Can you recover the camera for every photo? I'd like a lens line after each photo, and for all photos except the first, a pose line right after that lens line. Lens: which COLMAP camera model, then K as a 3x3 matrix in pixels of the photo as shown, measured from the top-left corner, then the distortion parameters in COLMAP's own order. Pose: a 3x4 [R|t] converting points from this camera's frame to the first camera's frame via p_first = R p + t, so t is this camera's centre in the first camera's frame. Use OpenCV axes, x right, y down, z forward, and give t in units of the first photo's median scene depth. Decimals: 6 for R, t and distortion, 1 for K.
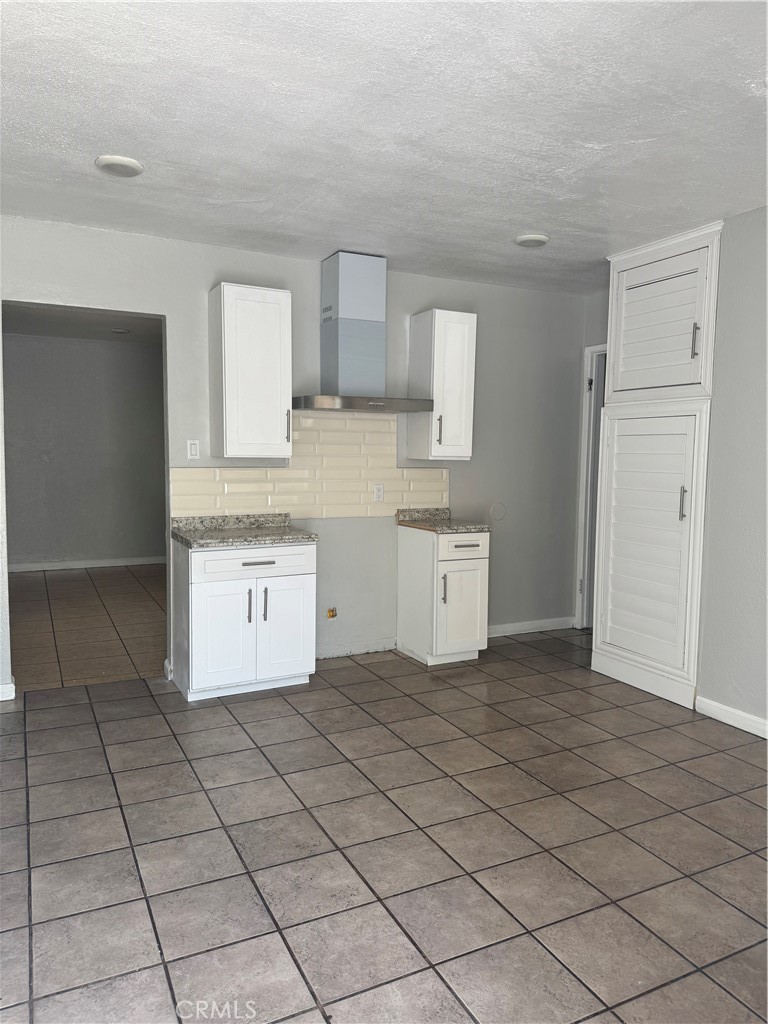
lens RADIAL K [[719.9, 0, 381.9], [0, 719.9, 511.4], [0, 0, 1]] dist [0.063285, -0.078767]
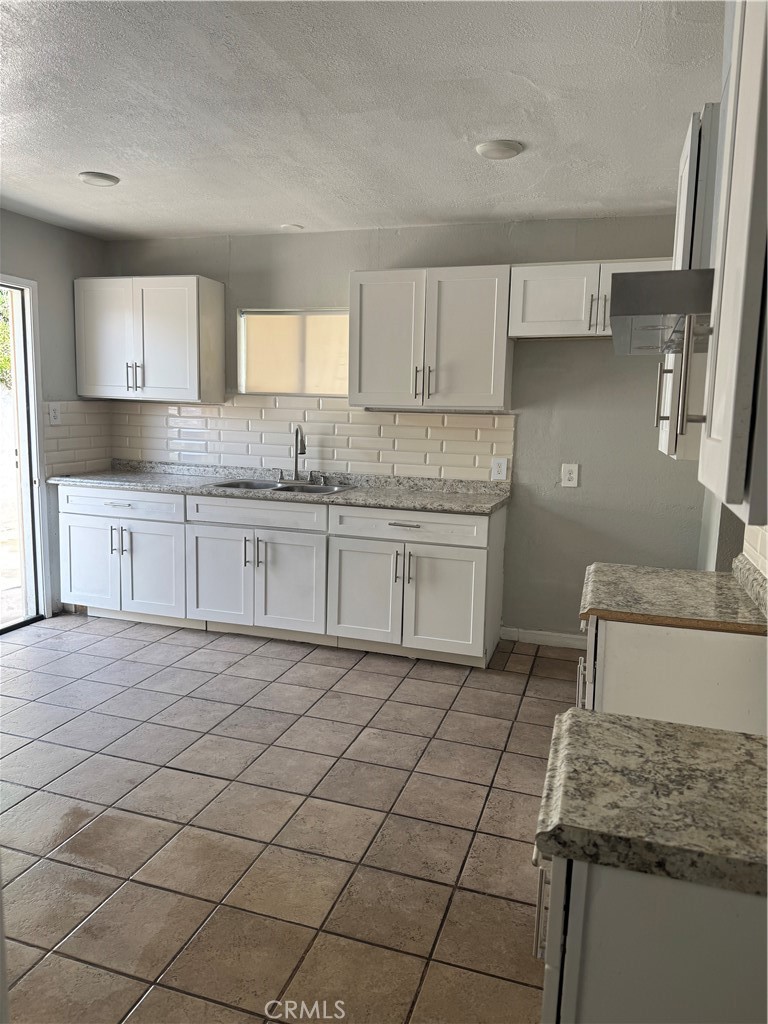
lens RADIAL K [[719.9, 0, 389.5], [0, 719.9, 511.7], [0, 0, 1]] dist [0.063285, -0.078767]
pose [[-0.692061, 0.074845, -0.717949, 0.579431], [-0.096488, 0.976093, 0.194764, -0.189907], [0.715361, 0.204062, -0.668294, 1.912710]]
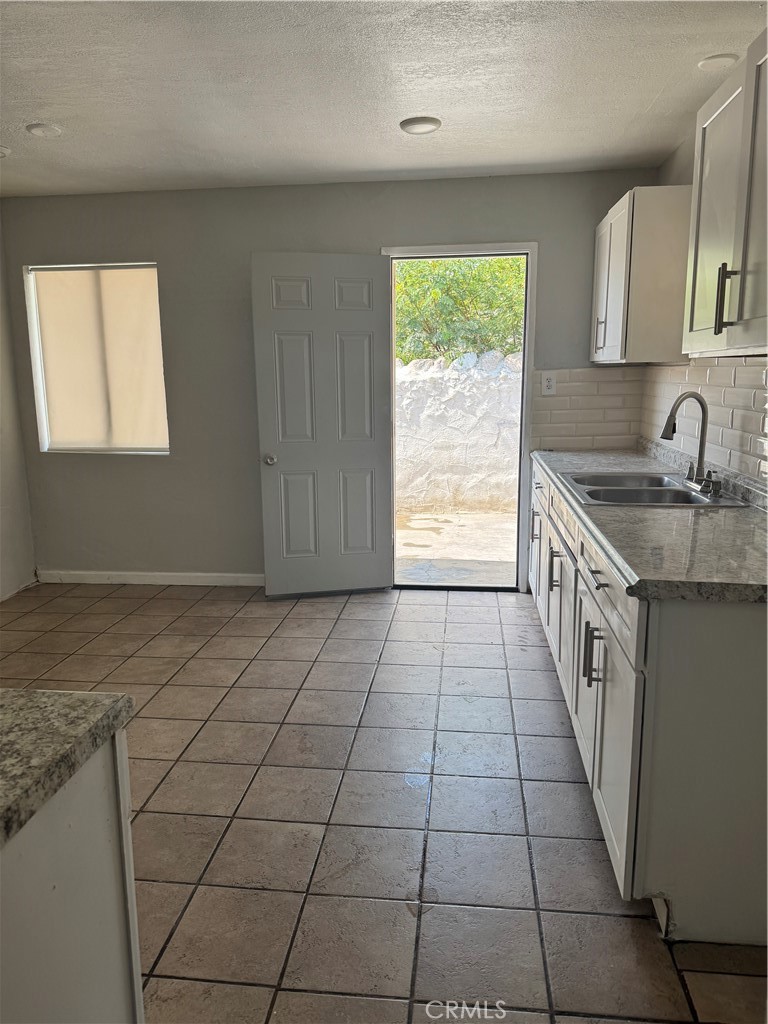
lens RADIAL K [[719.9, 0, 389.0], [0, 719.9, 508.0], [0, 0, 1]] dist [0.063285, -0.078767]
pose [[-0.840561, -0.098393, 0.532707, -0.766532], [0.049838, 0.965150, 0.256906, -0.165671], [-0.539420, 0.242495, -0.806364, 1.692086]]
